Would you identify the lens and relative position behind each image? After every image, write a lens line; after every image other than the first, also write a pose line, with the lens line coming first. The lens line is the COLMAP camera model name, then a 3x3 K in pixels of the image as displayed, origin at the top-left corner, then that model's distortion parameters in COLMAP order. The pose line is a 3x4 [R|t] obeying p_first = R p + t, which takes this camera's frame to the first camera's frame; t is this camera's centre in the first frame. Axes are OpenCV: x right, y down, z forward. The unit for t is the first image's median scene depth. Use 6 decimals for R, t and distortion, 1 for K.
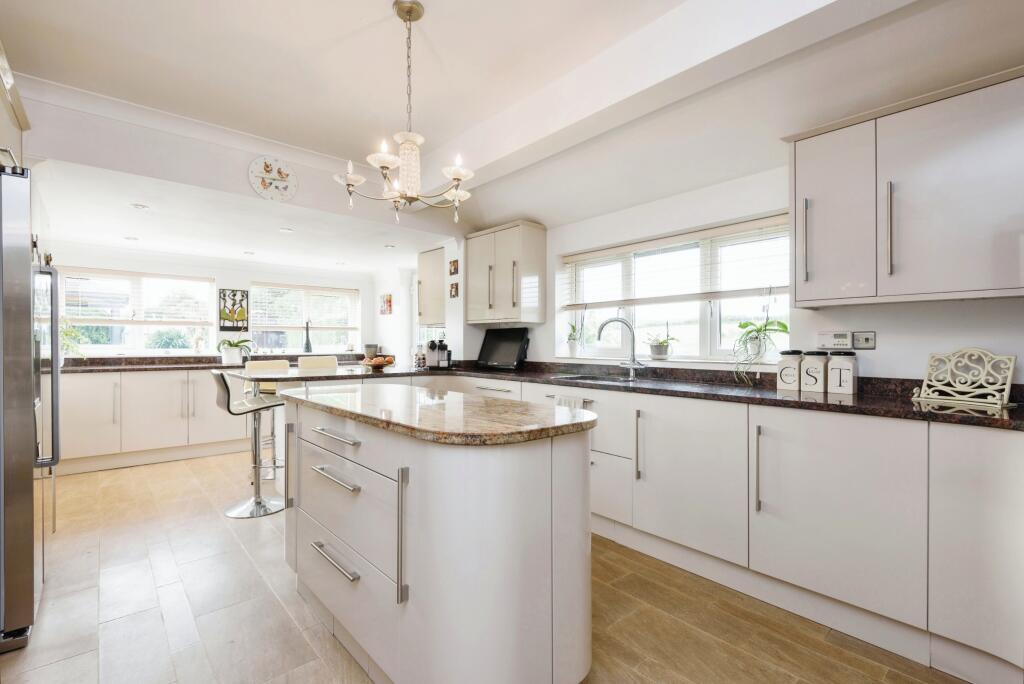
lens RADIAL K [[461.1, 0, 508.2], [0, 461.1, 344.2], [0, 0, 1]] dist [0.002751, -0.002292]
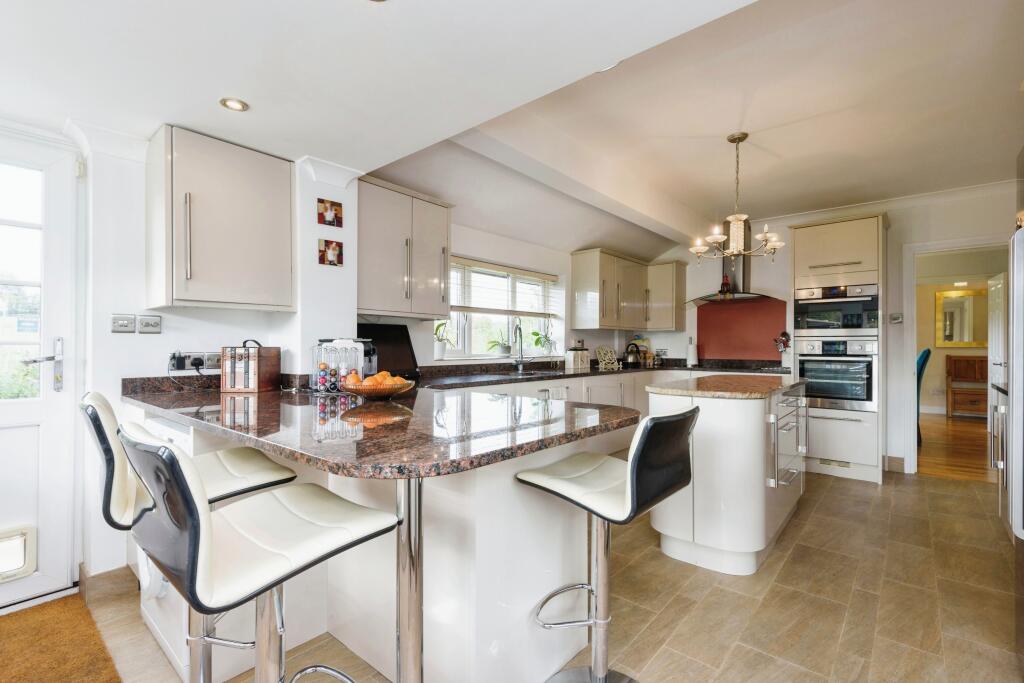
lens RADIAL K [[461.1, 0, 508.1], [0, 461.1, 344.2], [0, 0, 1]] dist [0.002751, -0.002292]
pose [[-0.148800, -0.001241, 0.988867, -0.853869], [-0.002466, 0.999997, 0.000884, -0.004363], [-0.988864, -0.002307, -0.148803, 1.029206]]
